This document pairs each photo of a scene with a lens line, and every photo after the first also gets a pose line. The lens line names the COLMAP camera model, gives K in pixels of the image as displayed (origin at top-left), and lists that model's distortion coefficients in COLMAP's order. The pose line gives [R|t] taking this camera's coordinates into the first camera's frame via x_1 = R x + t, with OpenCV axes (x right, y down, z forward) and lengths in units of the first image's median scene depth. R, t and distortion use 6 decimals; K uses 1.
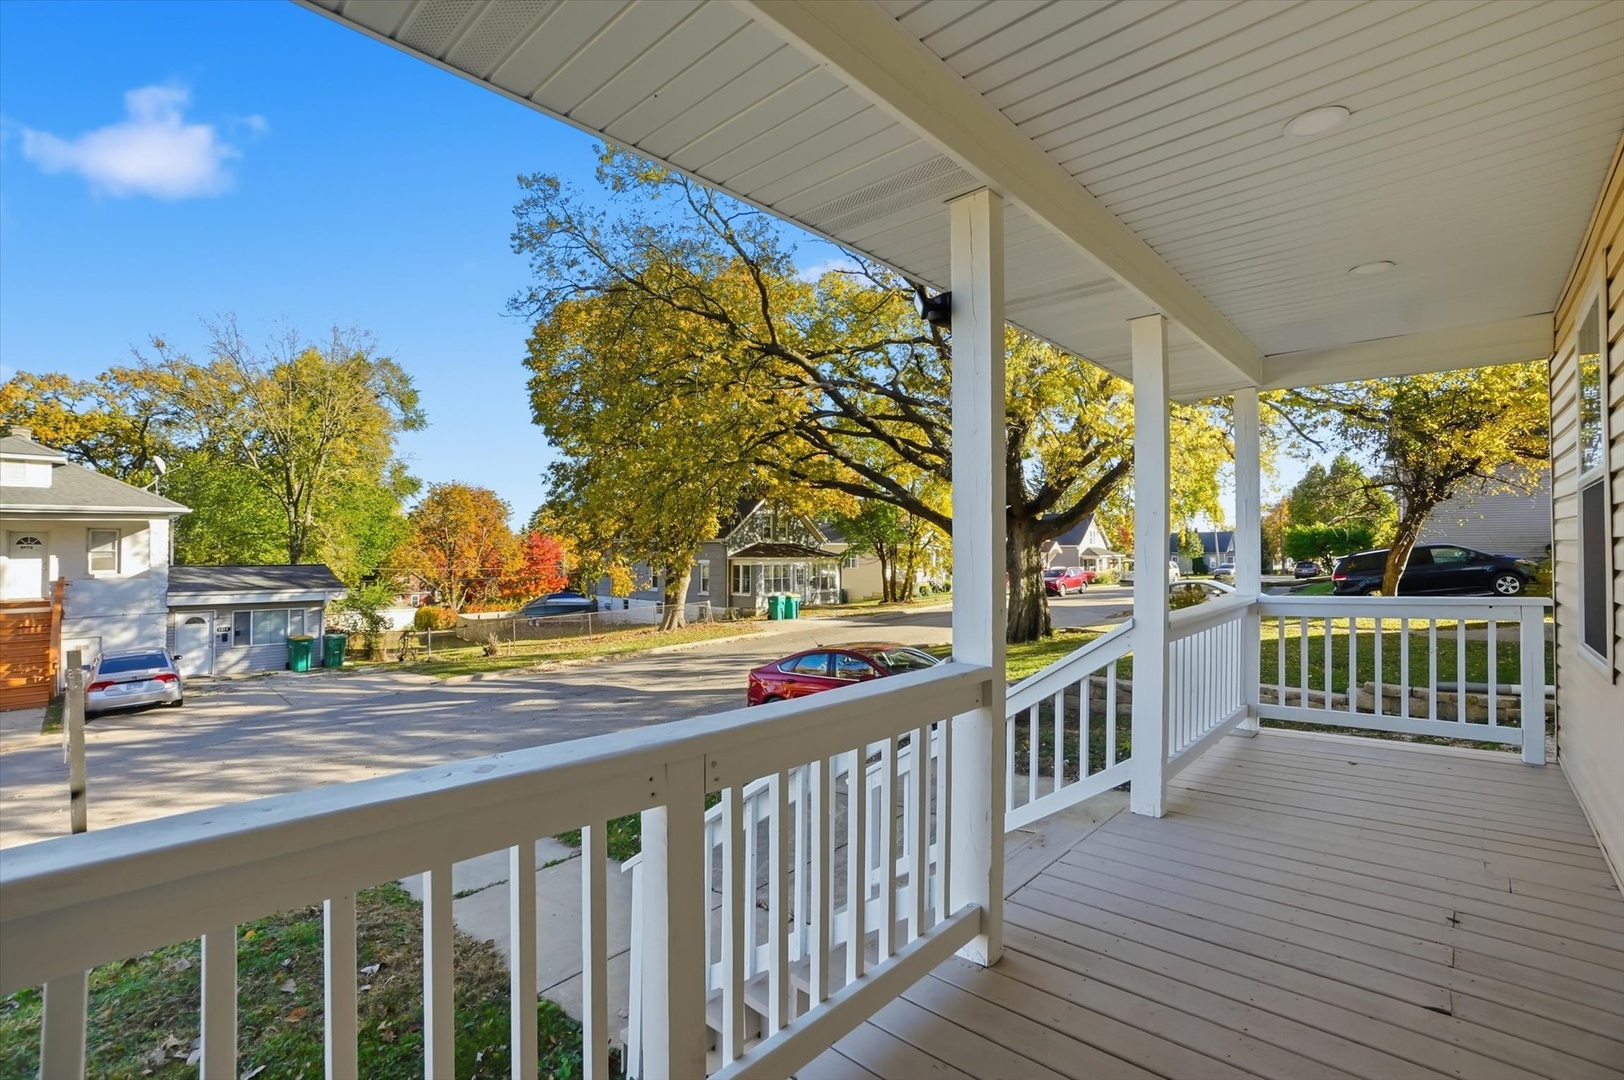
lens RADIAL K [[726.5, 0, 812.0], [0, 726.5, 540.0], [0, 0, 1]] dist [-0.000665, -0.000097]
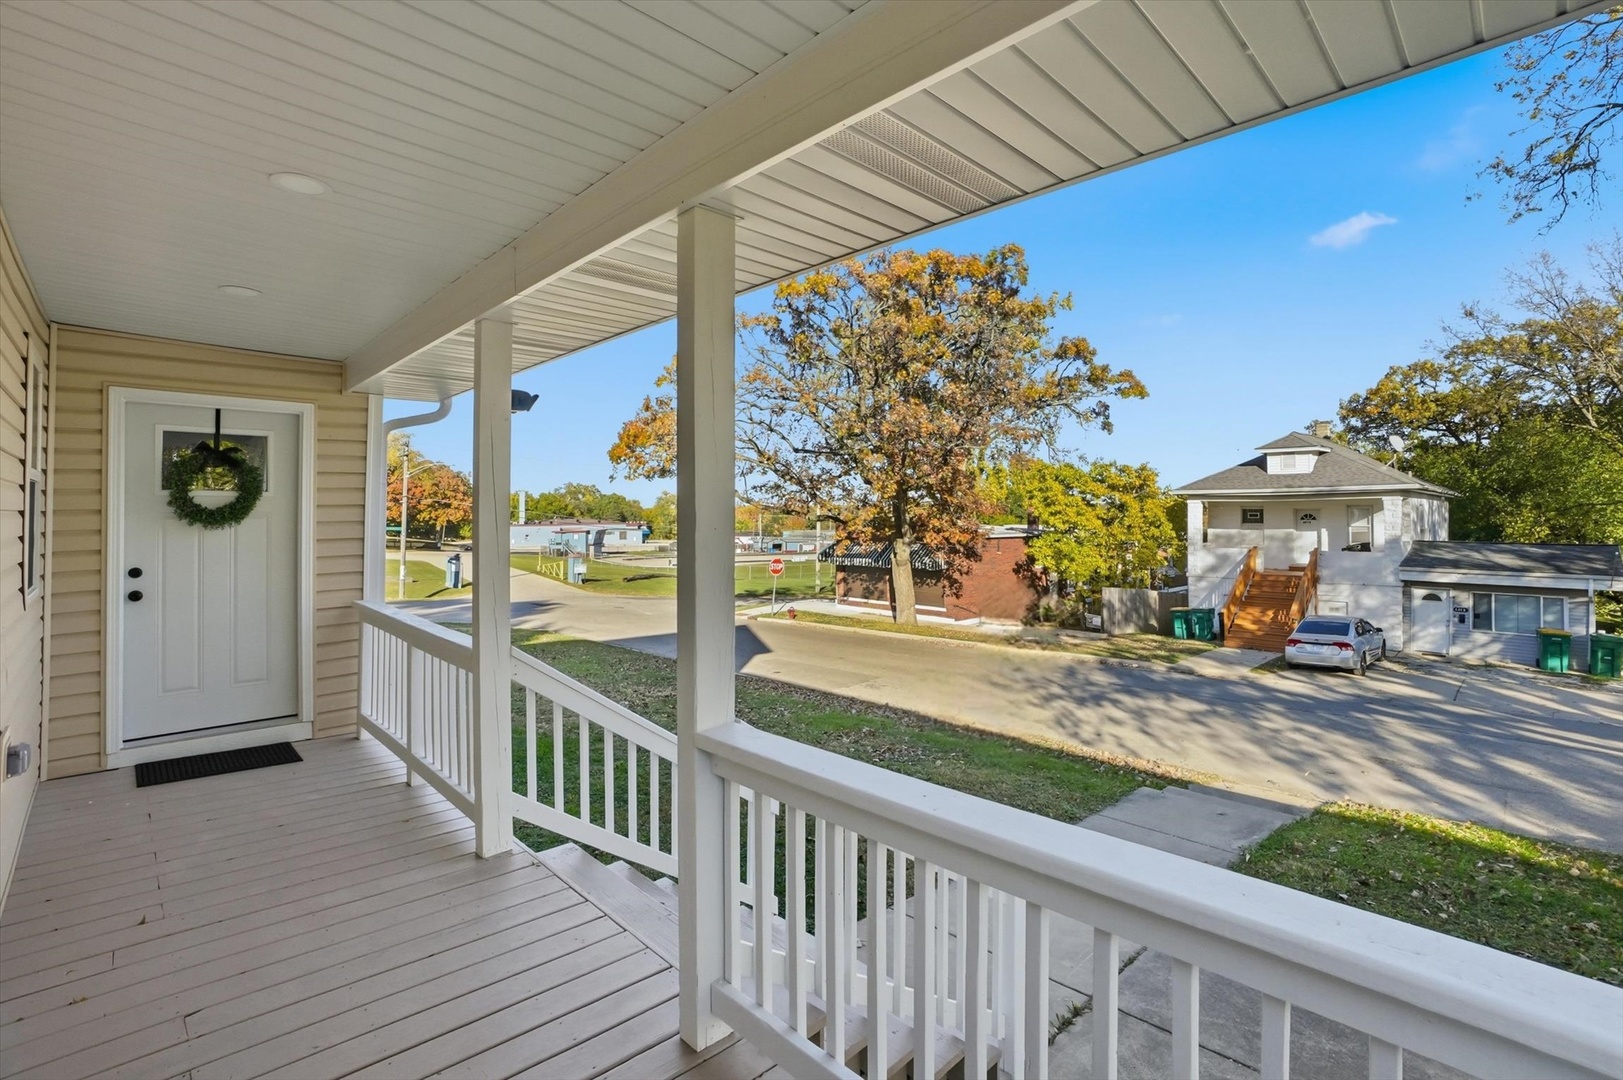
lens RADIAL K [[746.9, 0, 807.5], [0, 746.9, 511.7], [0, 0, 1]] dist [-0.000650, -0.000157]
pose [[-0.079899, -0.010209, -0.996751, 0.226244], [0.020551, 0.999718, -0.011887, -0.009652], [0.996591, -0.021434, -0.079667, 0.237264]]
